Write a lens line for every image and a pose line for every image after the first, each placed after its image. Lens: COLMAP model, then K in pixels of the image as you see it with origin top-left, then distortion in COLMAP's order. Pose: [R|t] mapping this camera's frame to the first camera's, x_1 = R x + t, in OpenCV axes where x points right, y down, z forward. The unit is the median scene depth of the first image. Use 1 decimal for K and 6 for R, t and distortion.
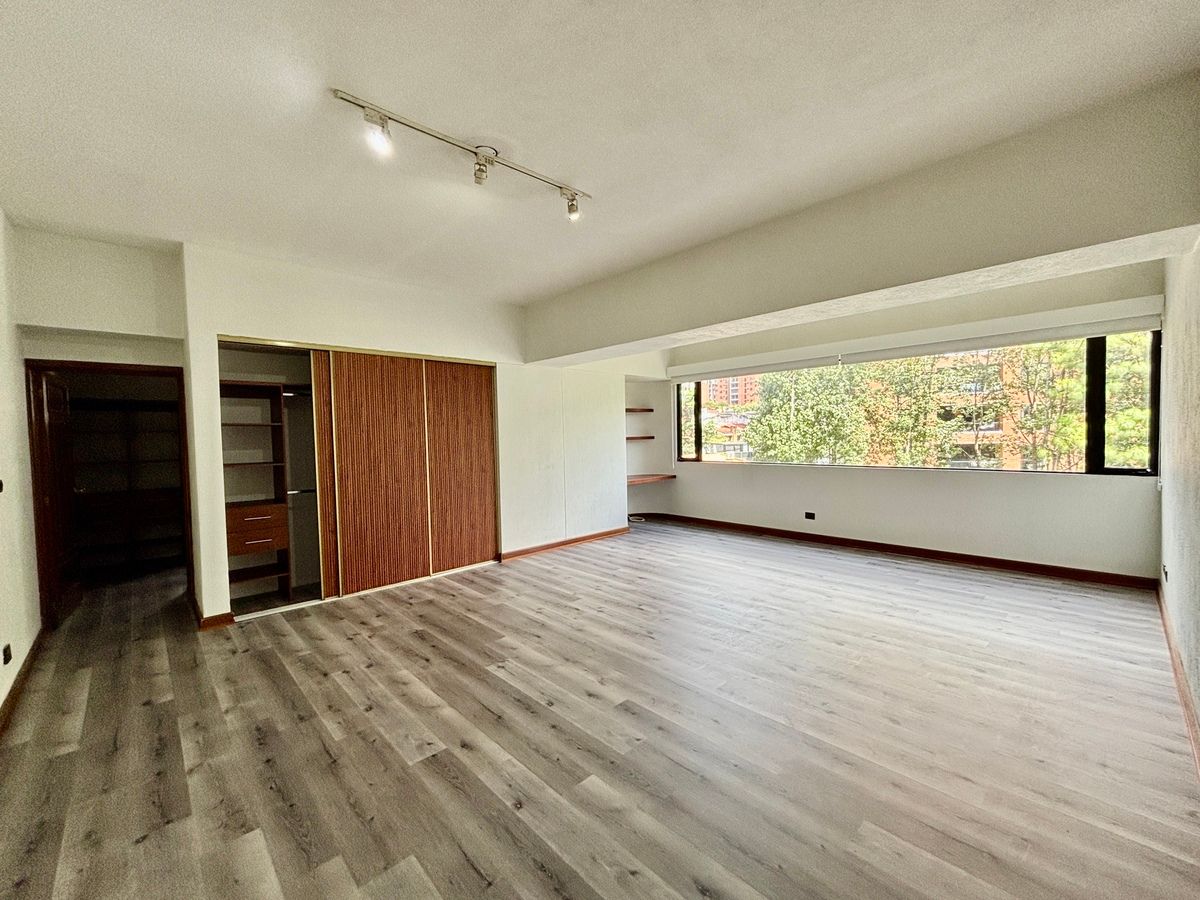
lens RADIAL K [[486.1, 0, 597.5], [0, 486.1, 445.0], [0, 0, 1]] dist [-0.003698, 0.002192]
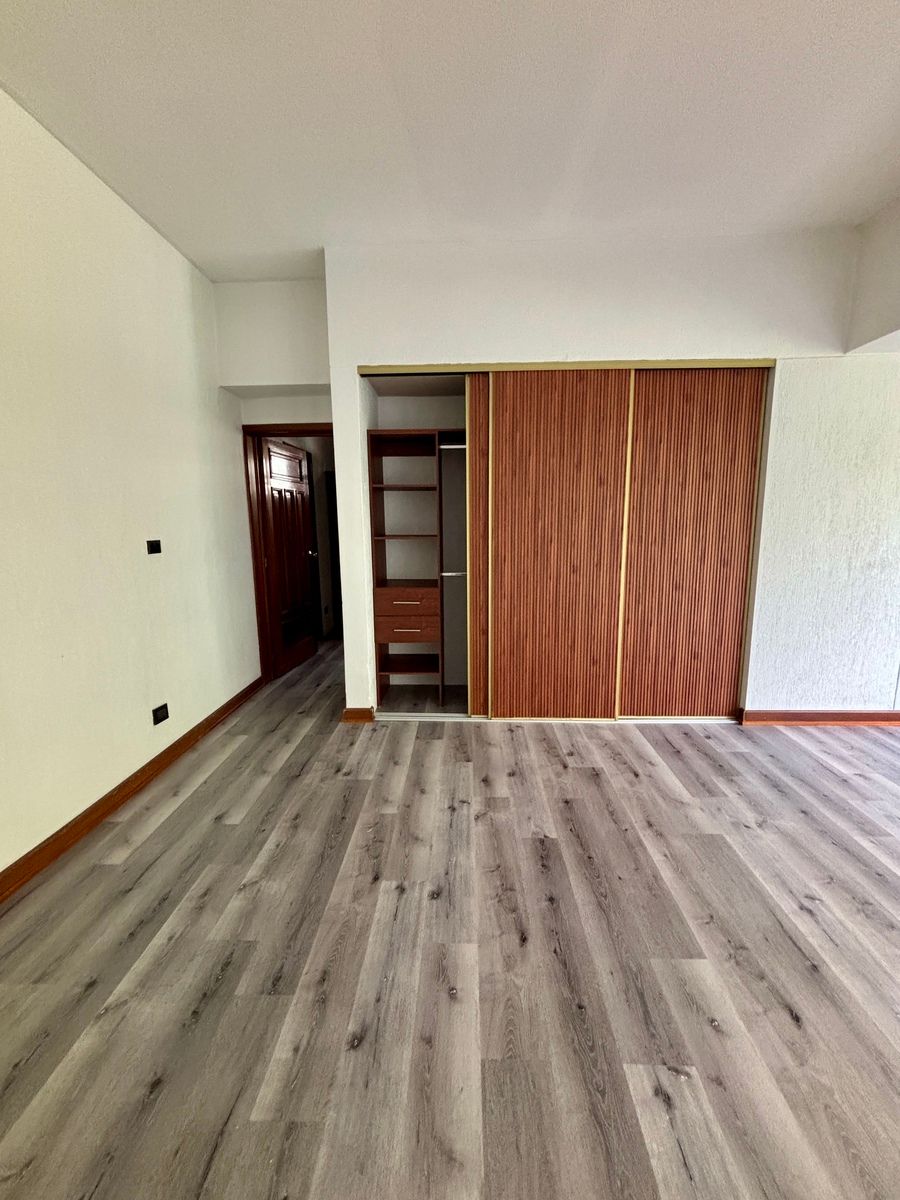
lens RADIAL K [[486.1, 0, 451.3], [0, 486.1, 599.5], [0, 0, 1]] dist [-0.003698, 0.002192]
pose [[0.702439, 0.131462, -0.699497, -0.084713], [-0.023390, 0.986527, 0.161917, 0.013468], [0.711359, -0.097376, 0.696050, 0.551881]]
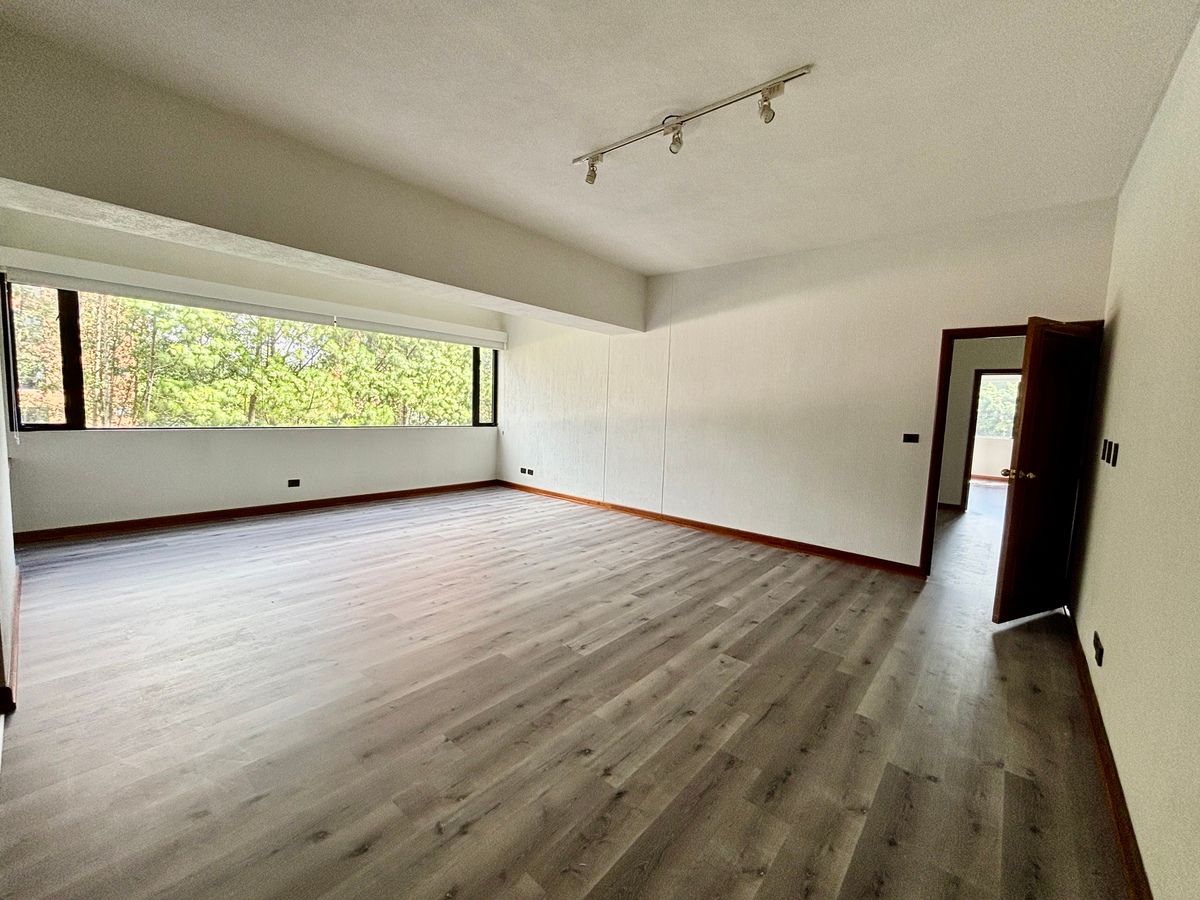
lens RADIAL K [[486.1, 0, 598.1], [0, 486.1, 446.7], [0, 0, 1]] dist [-0.003698, 0.002192]
pose [[-0.097777, -0.066509, 0.992983, -0.914079], [-0.012794, 0.997766, 0.065569, 0.016054], [-0.995126, -0.006293, -0.098410, 0.896082]]
